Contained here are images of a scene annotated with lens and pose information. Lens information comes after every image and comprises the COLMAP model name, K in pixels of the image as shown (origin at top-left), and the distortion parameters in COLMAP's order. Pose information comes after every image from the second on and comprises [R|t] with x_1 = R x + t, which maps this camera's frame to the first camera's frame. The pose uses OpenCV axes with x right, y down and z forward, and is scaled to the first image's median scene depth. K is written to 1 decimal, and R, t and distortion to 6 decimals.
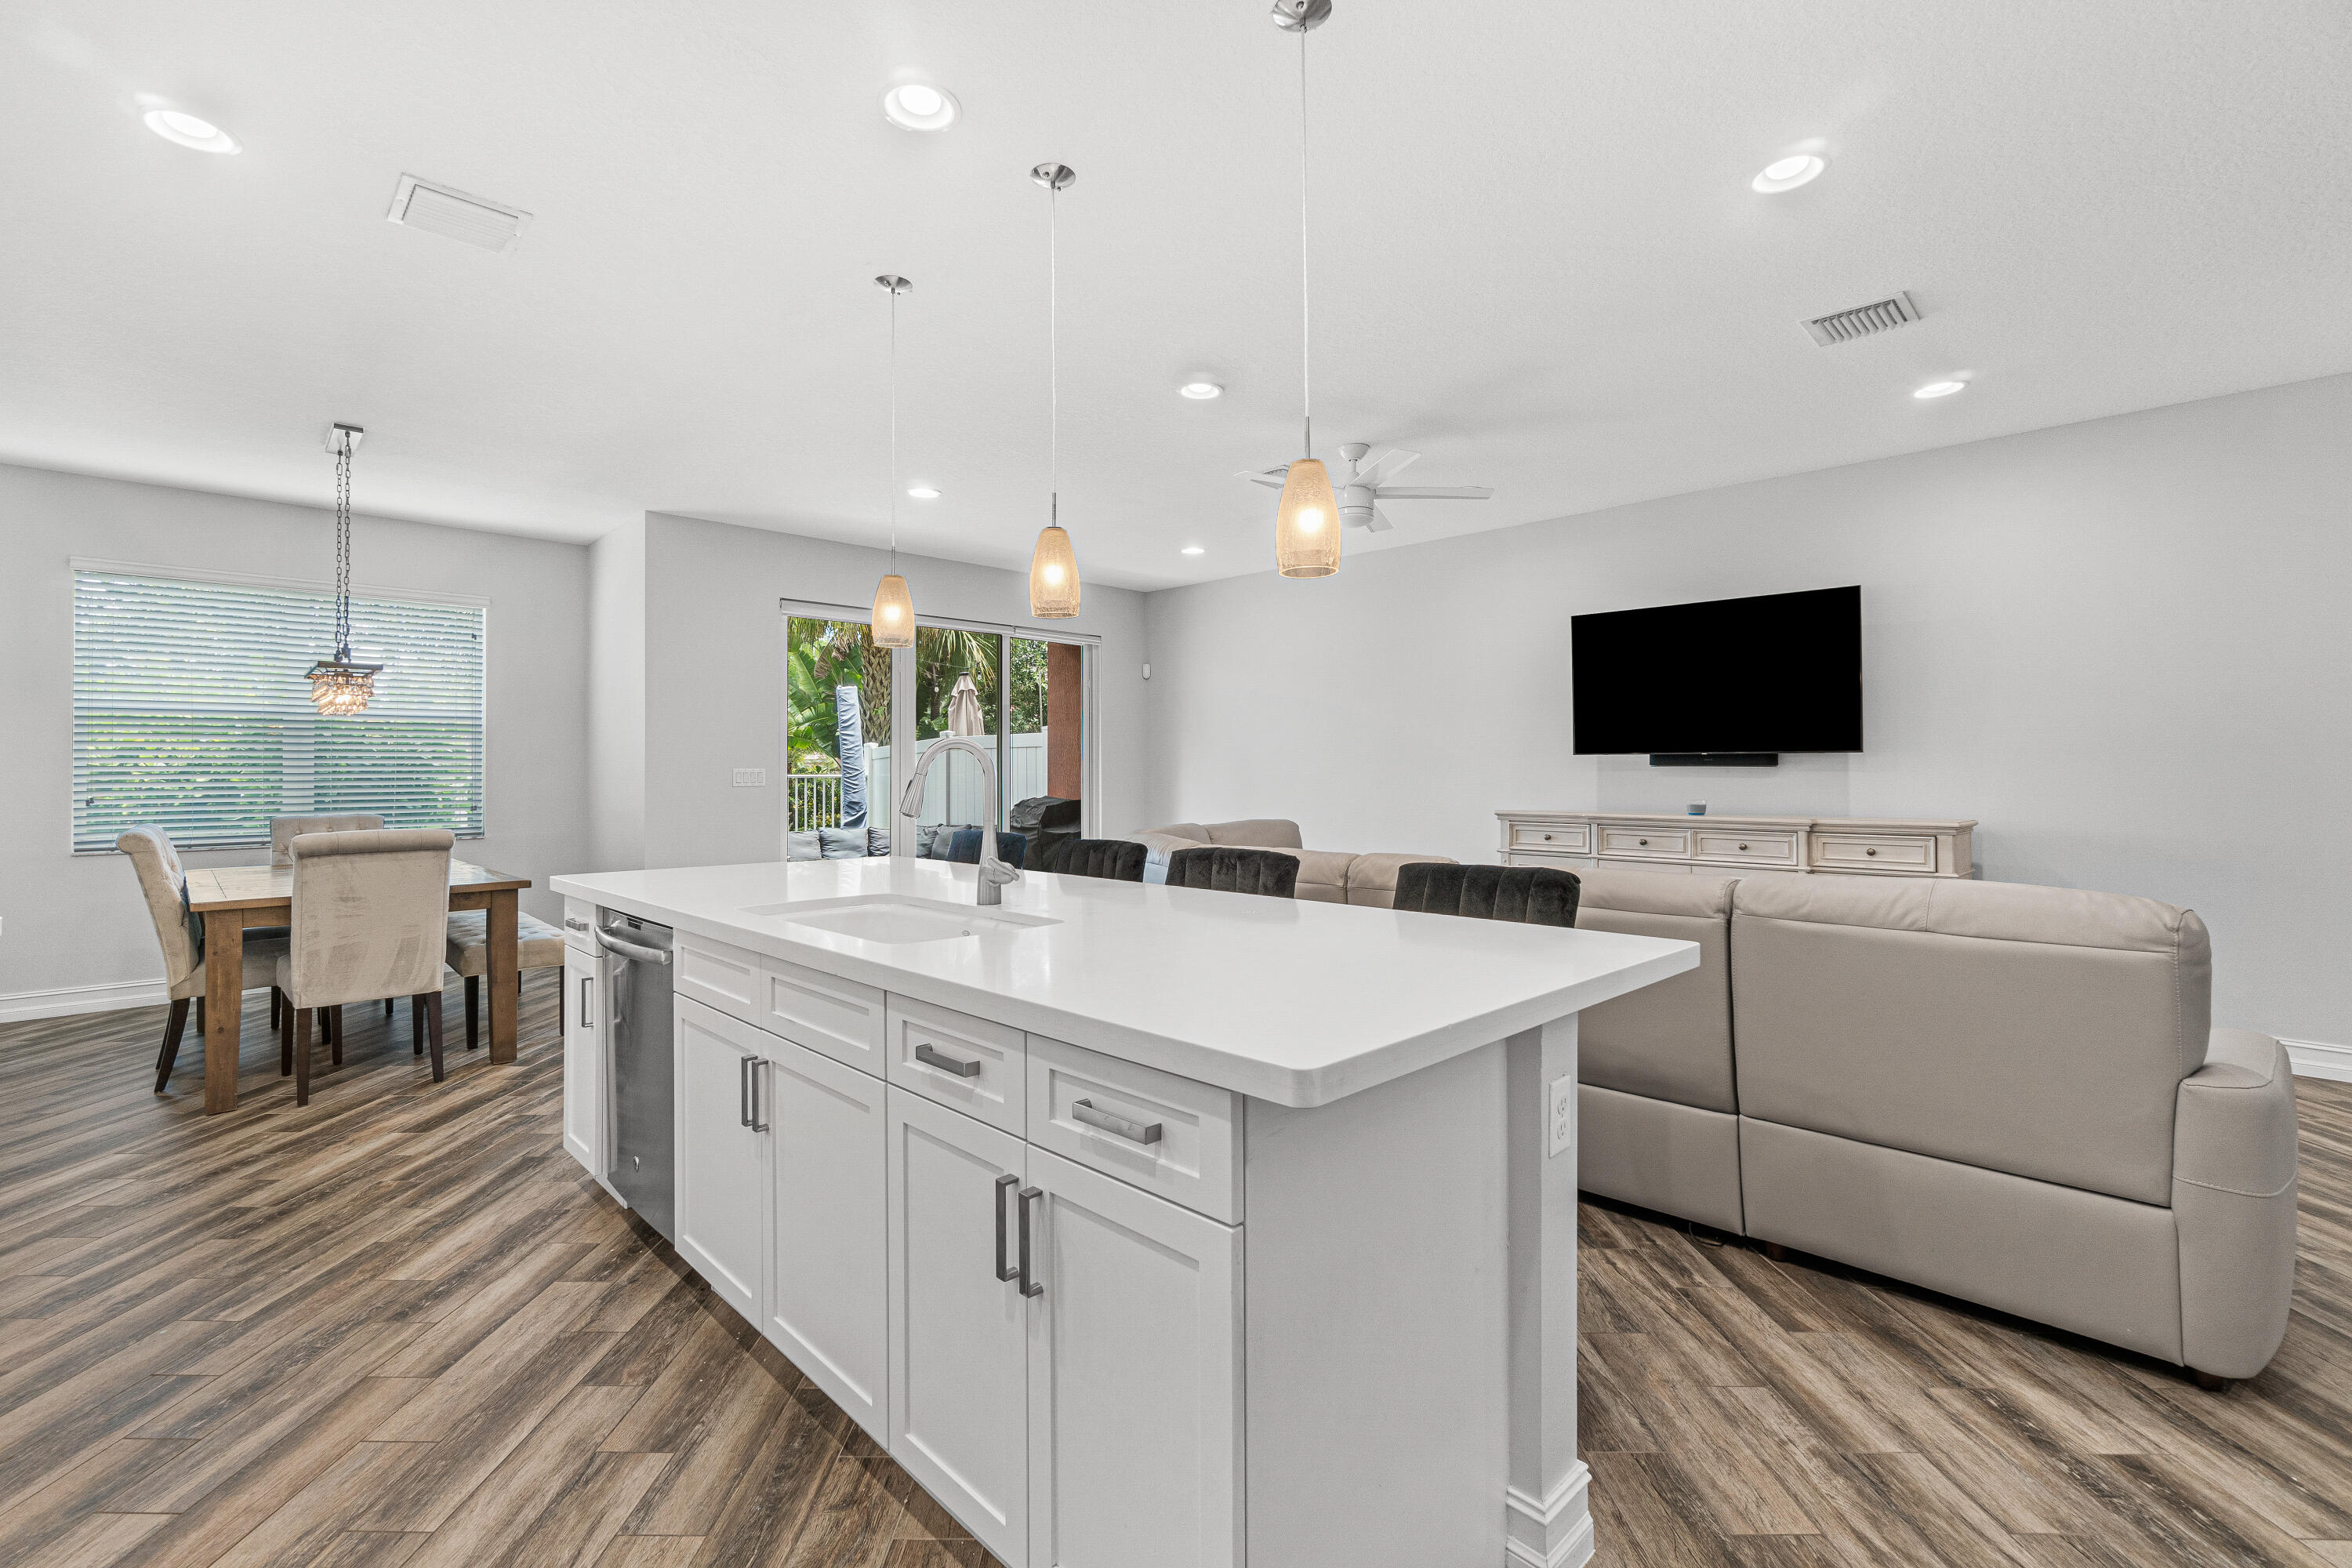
lens RADIAL K [[1011.0, 0, 1163.3], [0, 1011.0, 761.3], [0, 0, 1]] dist [-0.008000, -0.000169]
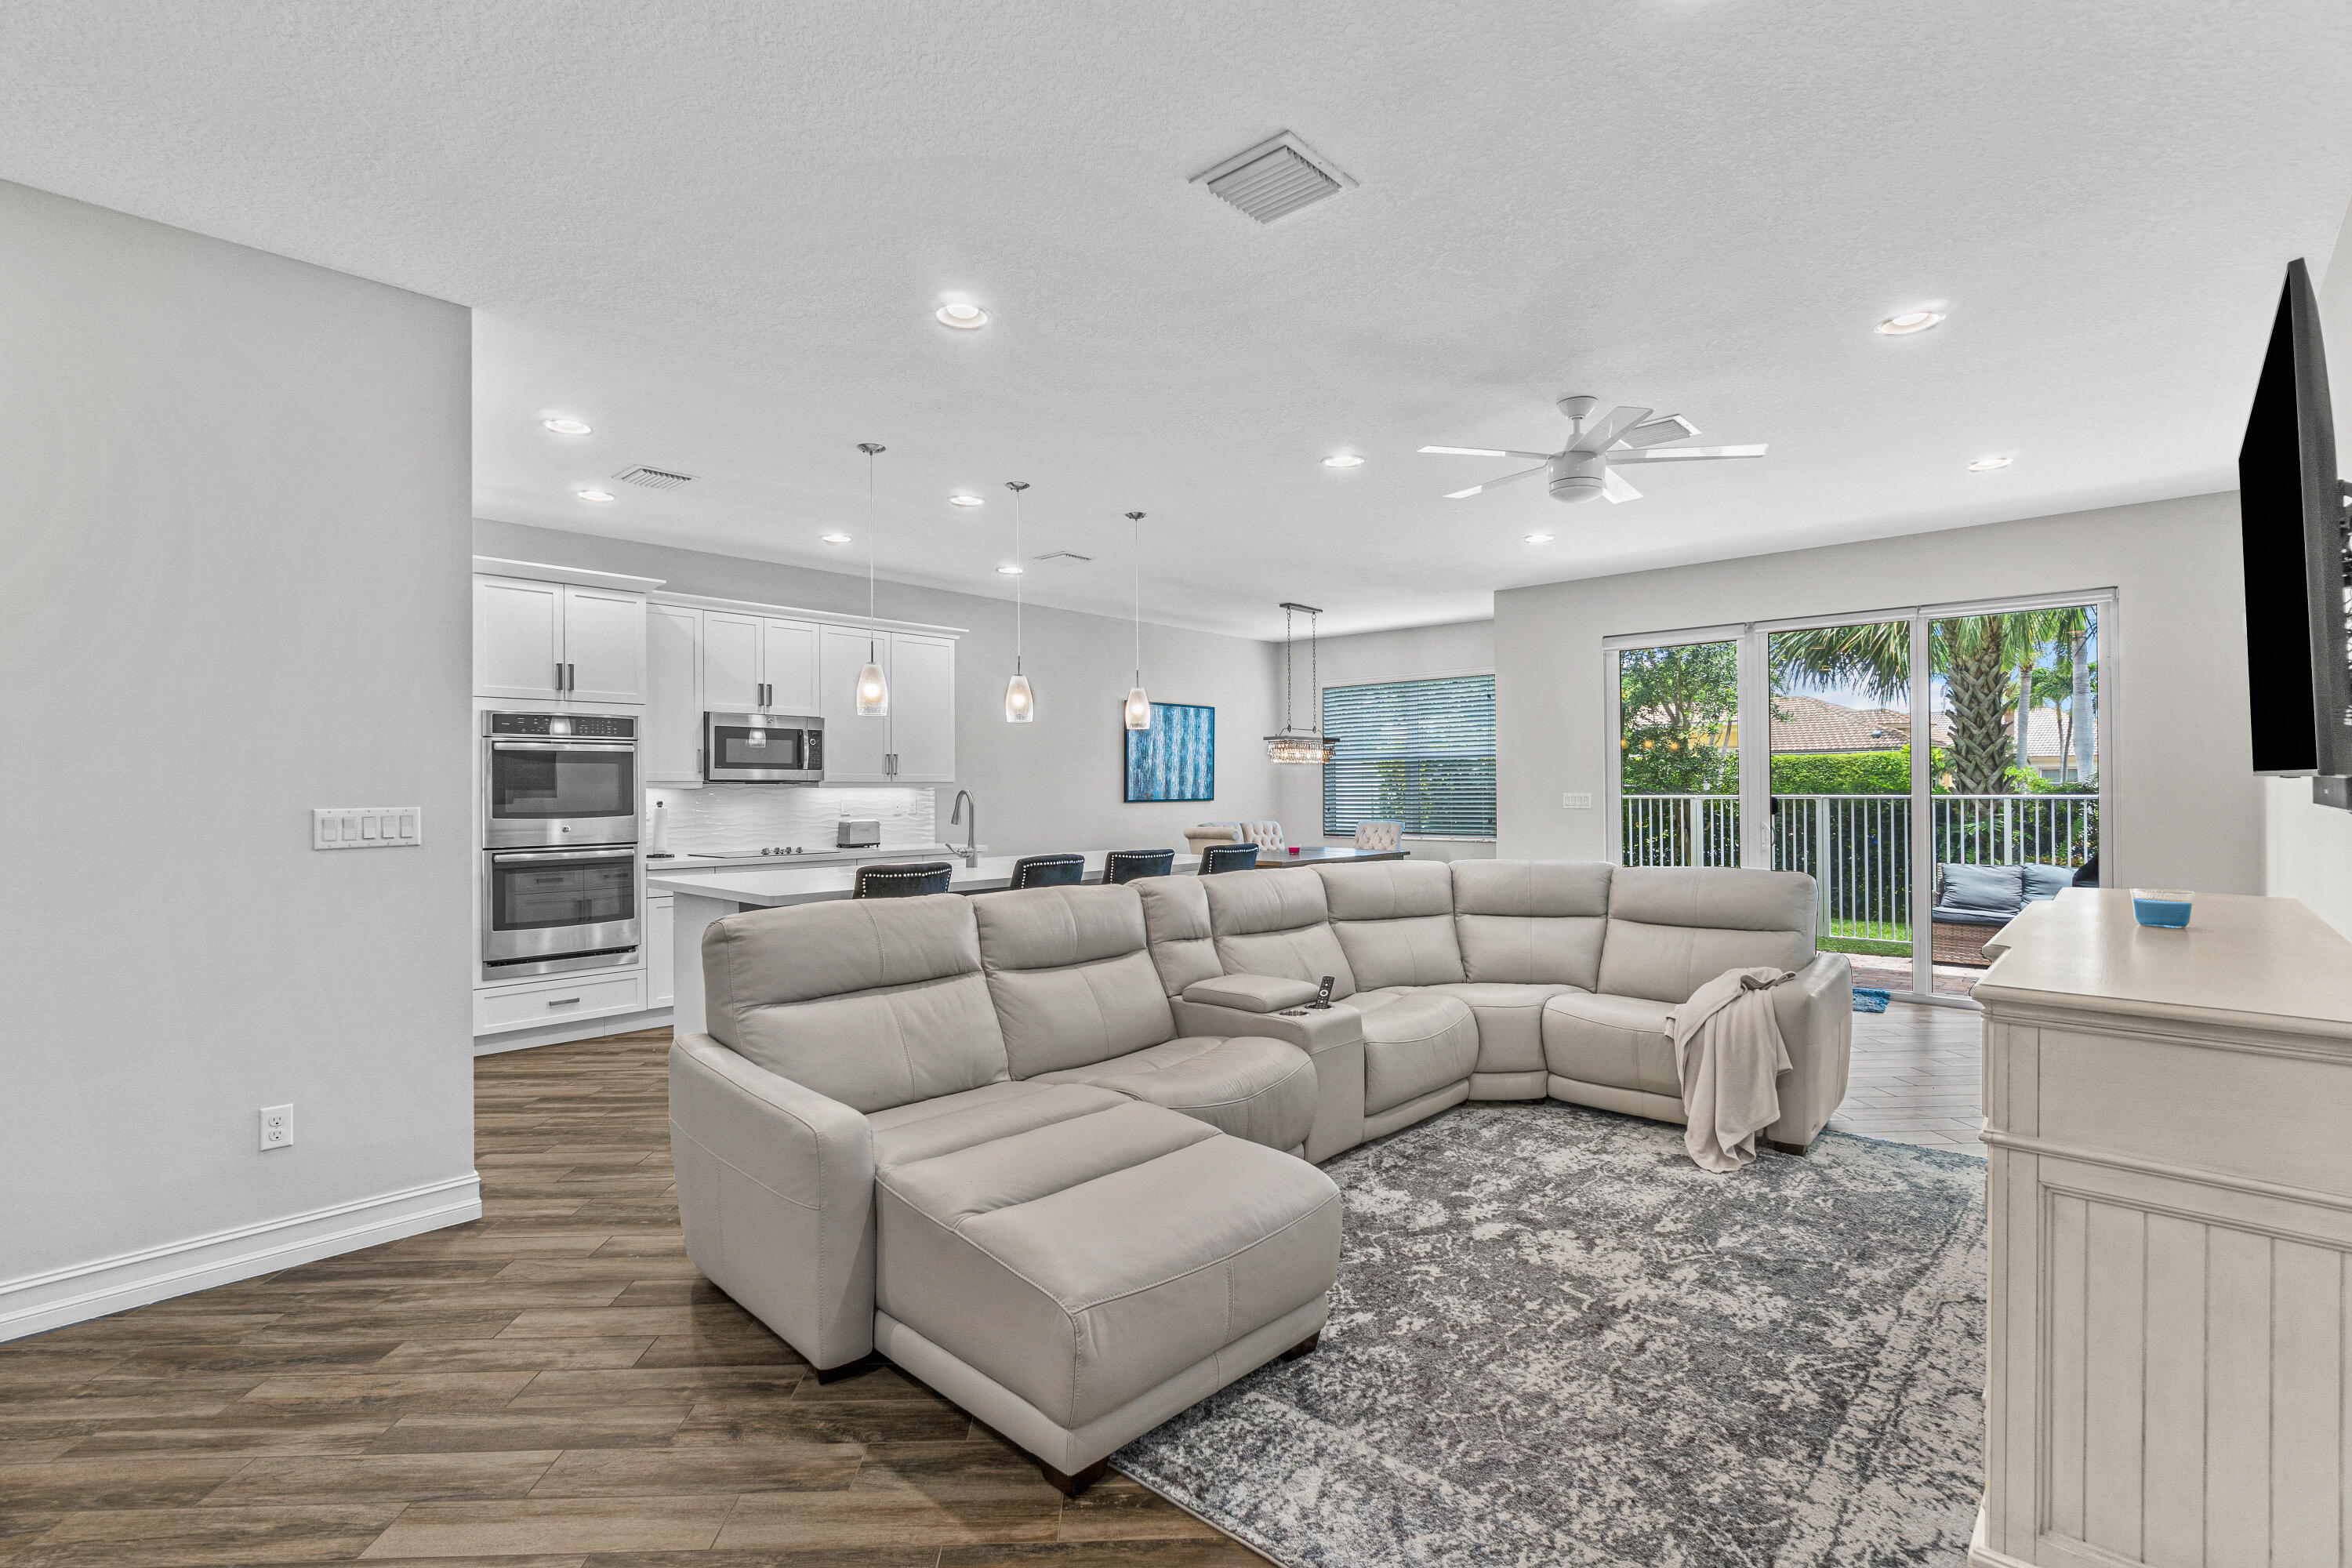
lens RADIAL K [[1094.7, 0, 1176.0], [0, 1094.7, 784.0], [0, 0, 1]] dist [-0.003916, -0.000274]
pose [[0.060455, -0.001198, -0.998170, 0.972717], [0.015060, 0.999887, -0.000288, -0.012367], [0.998057, -0.015015, 0.060466, 0.584738]]
